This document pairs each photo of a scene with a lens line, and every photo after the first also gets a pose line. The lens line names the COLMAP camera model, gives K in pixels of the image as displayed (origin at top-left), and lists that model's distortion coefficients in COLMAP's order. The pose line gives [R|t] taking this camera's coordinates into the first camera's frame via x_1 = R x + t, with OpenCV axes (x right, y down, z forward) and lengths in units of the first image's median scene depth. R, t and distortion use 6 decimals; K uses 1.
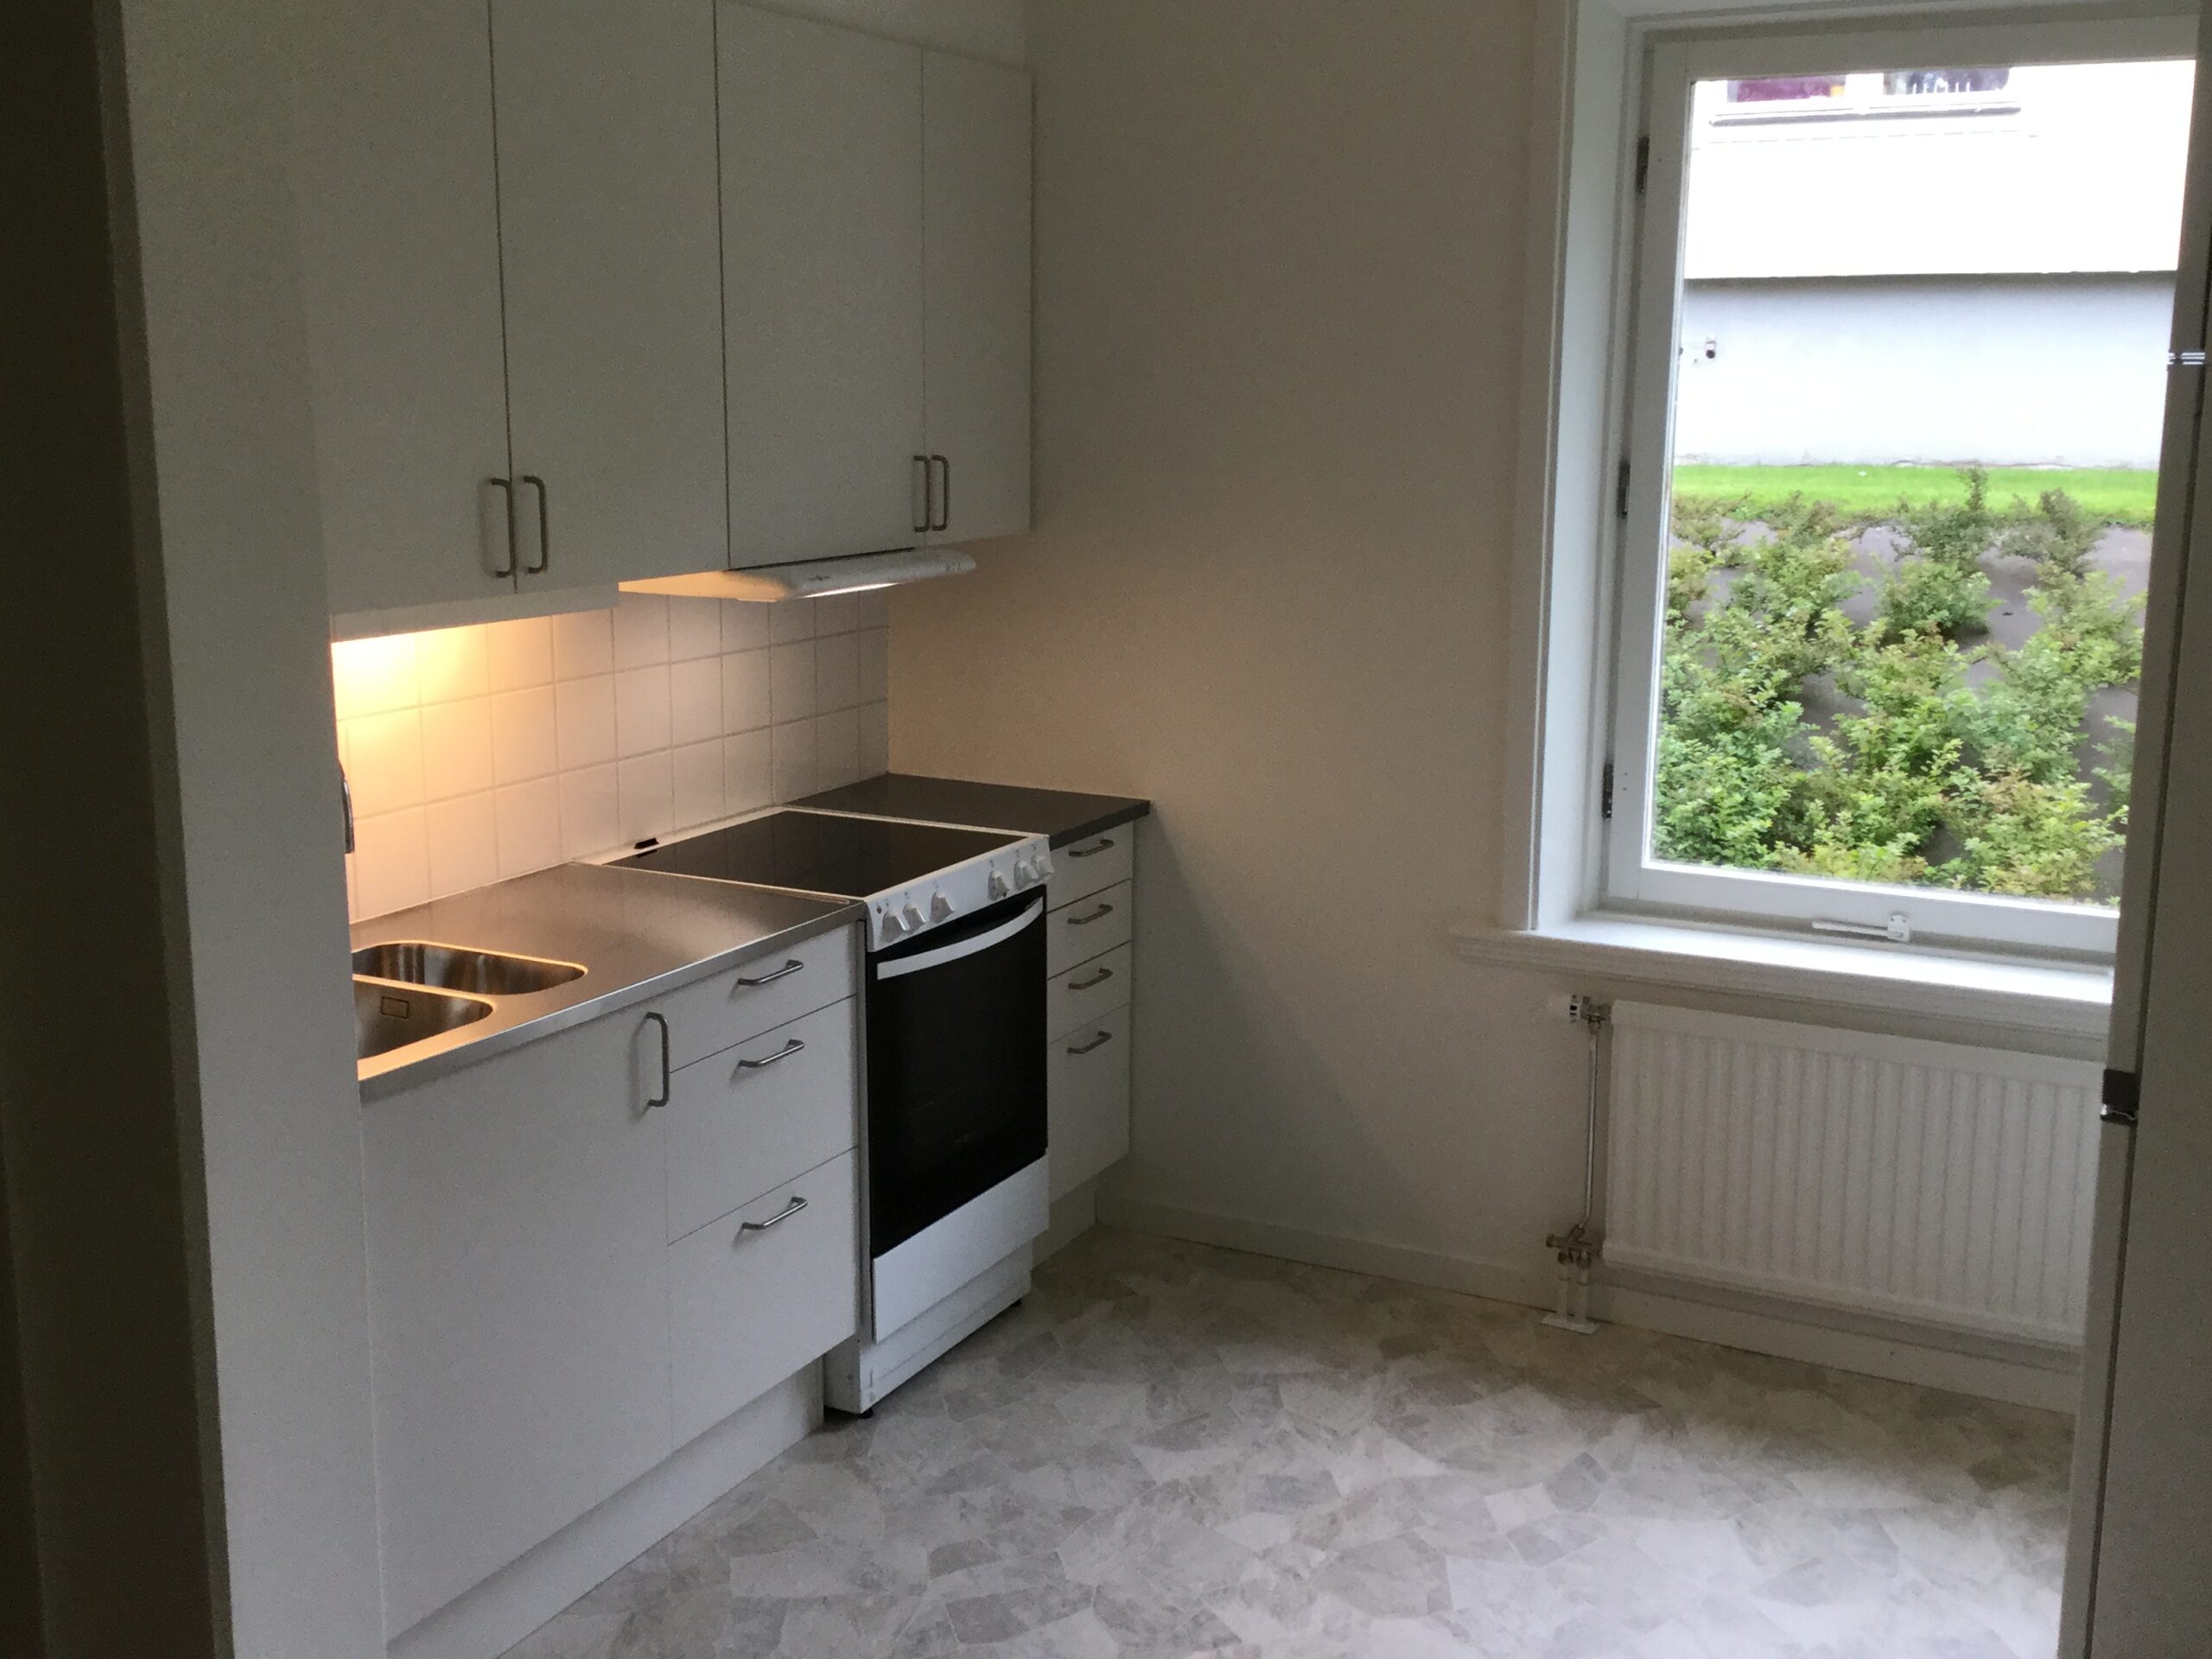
lens RADIAL K [[2314.7, 0, 1106.0], [0, 2314.7, 829.5], [0, 0, 1]] dist [0.120489, -0.227920]
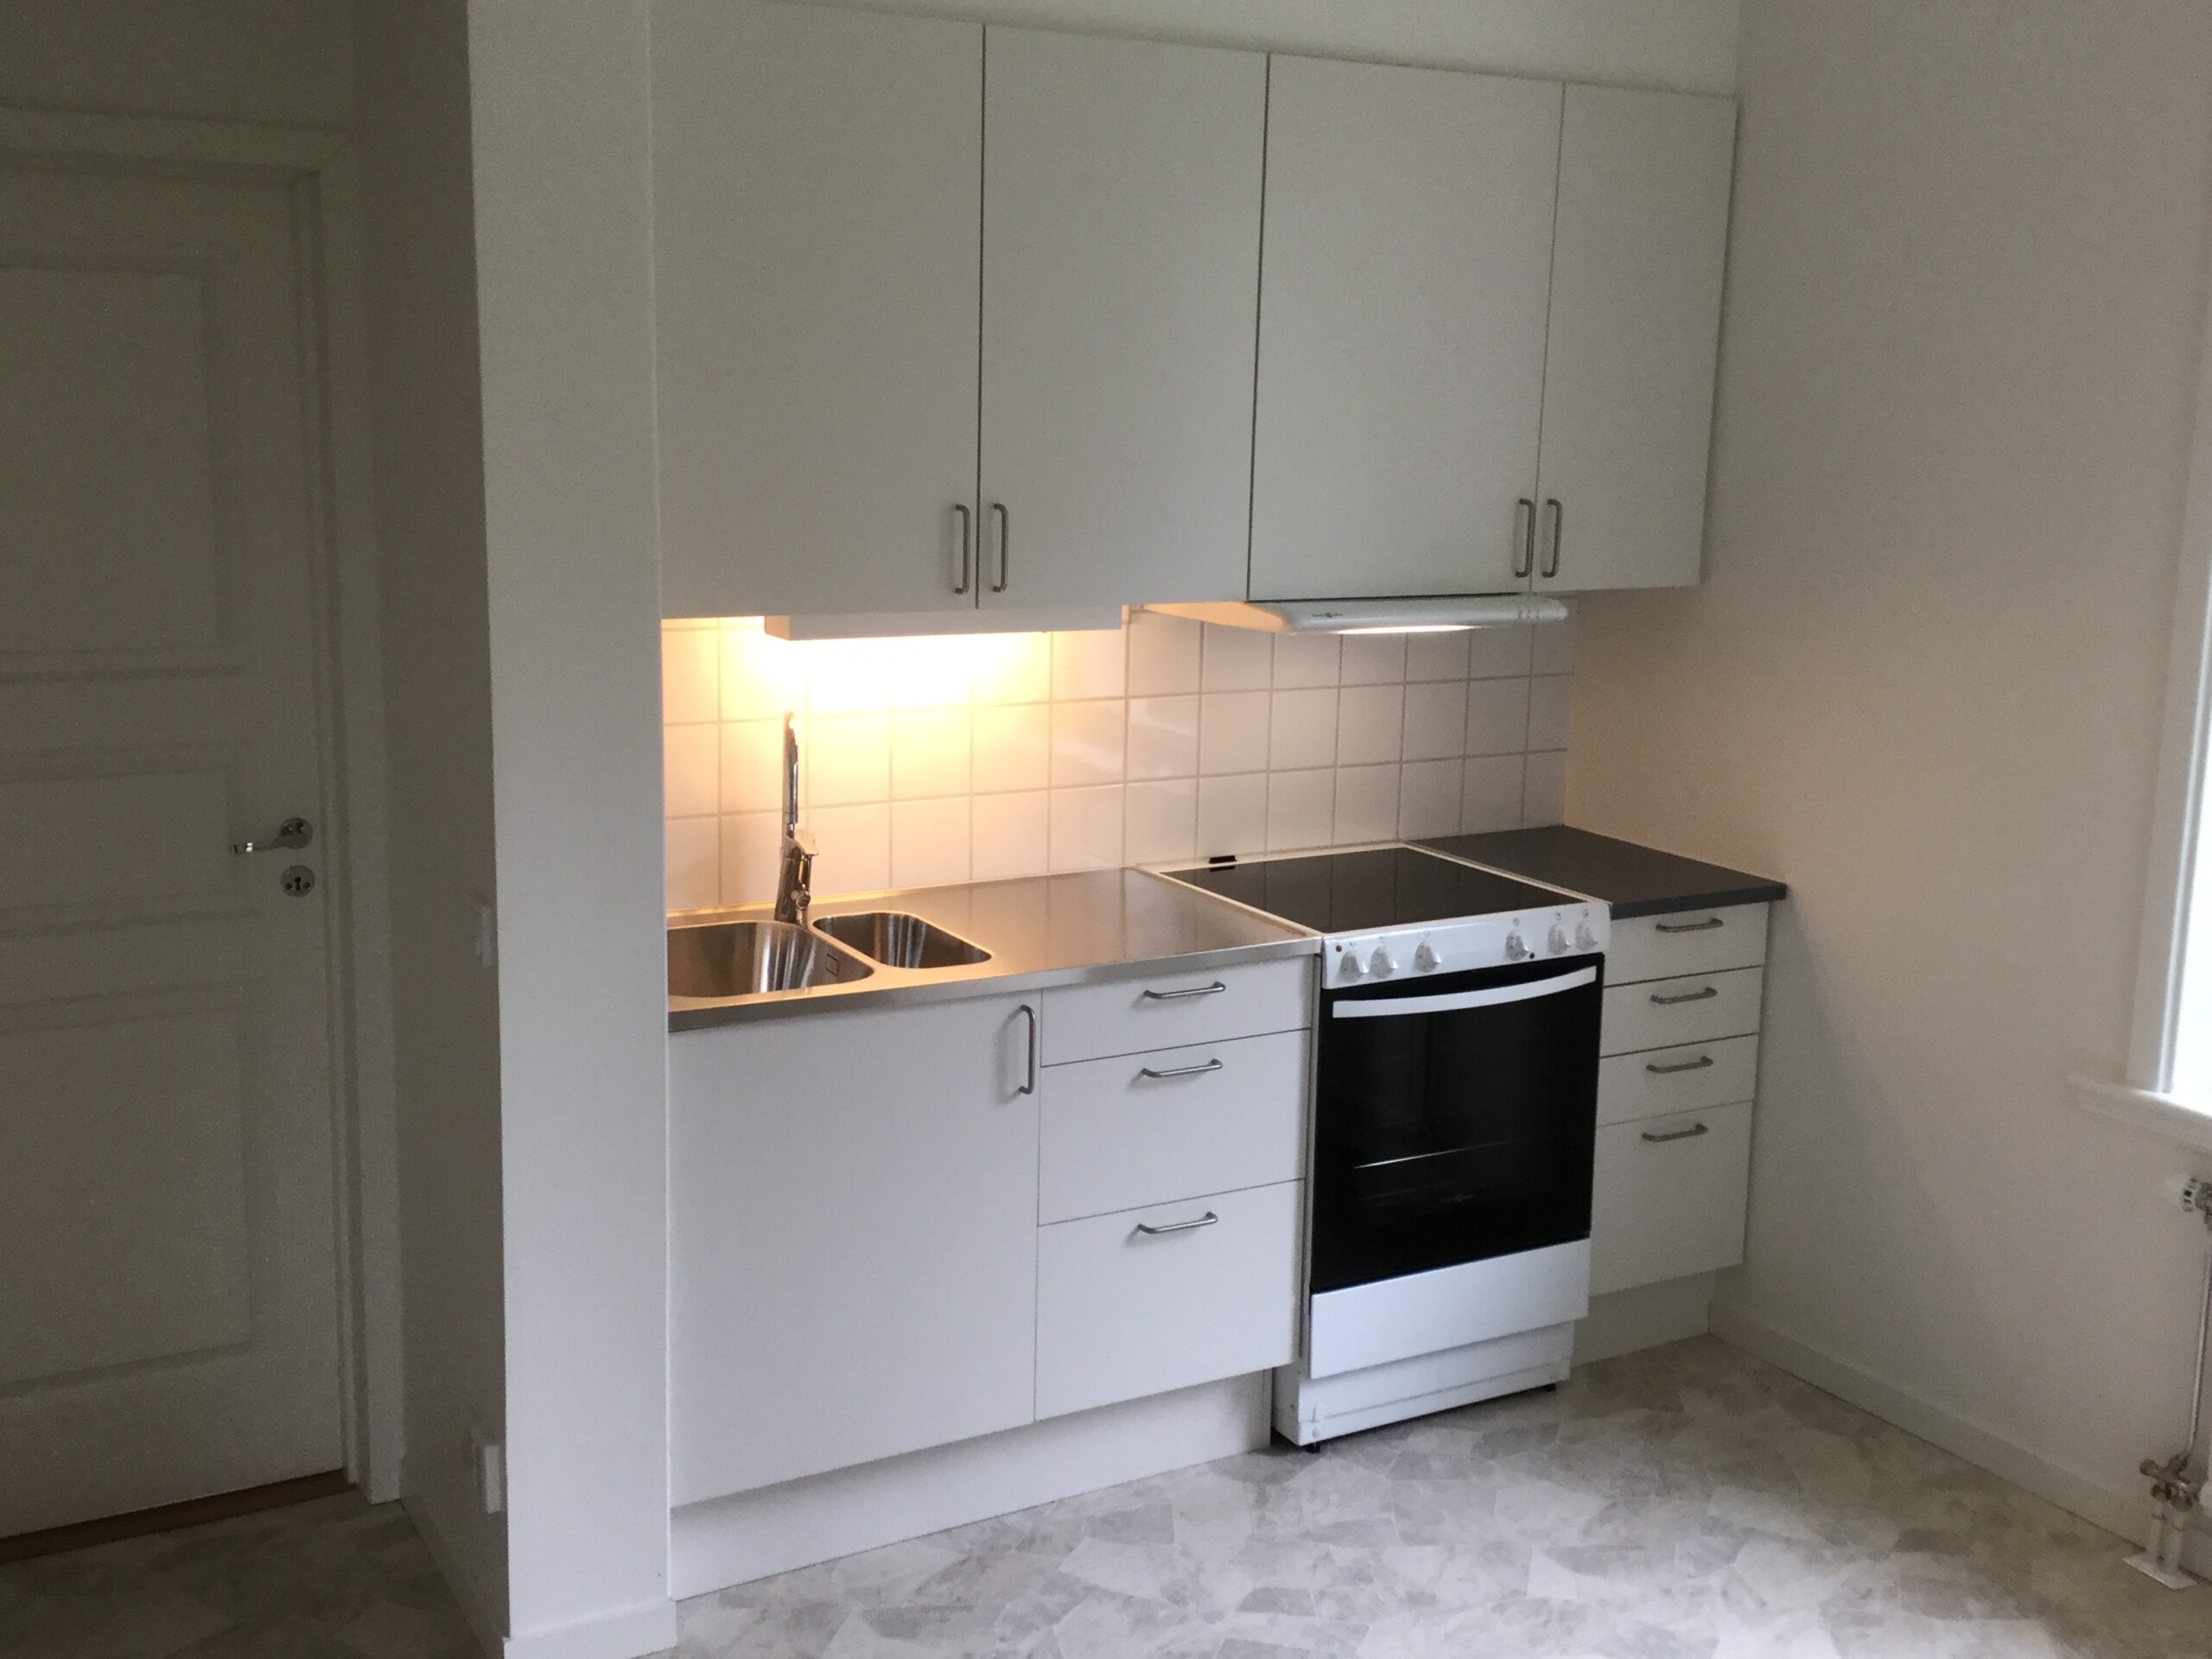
lens RADIAL K [[2314.7, 0, 1106.0], [0, 2314.7, 829.5], [0, 0, 1]] dist [0.120489, -0.227920]
pose [[0.839821, 0.113248, -0.530919, 0.327129], [-0.121216, 0.992426, 0.019947, -0.022921], [0.529156, 0.047604, 0.847188, 0.091227]]
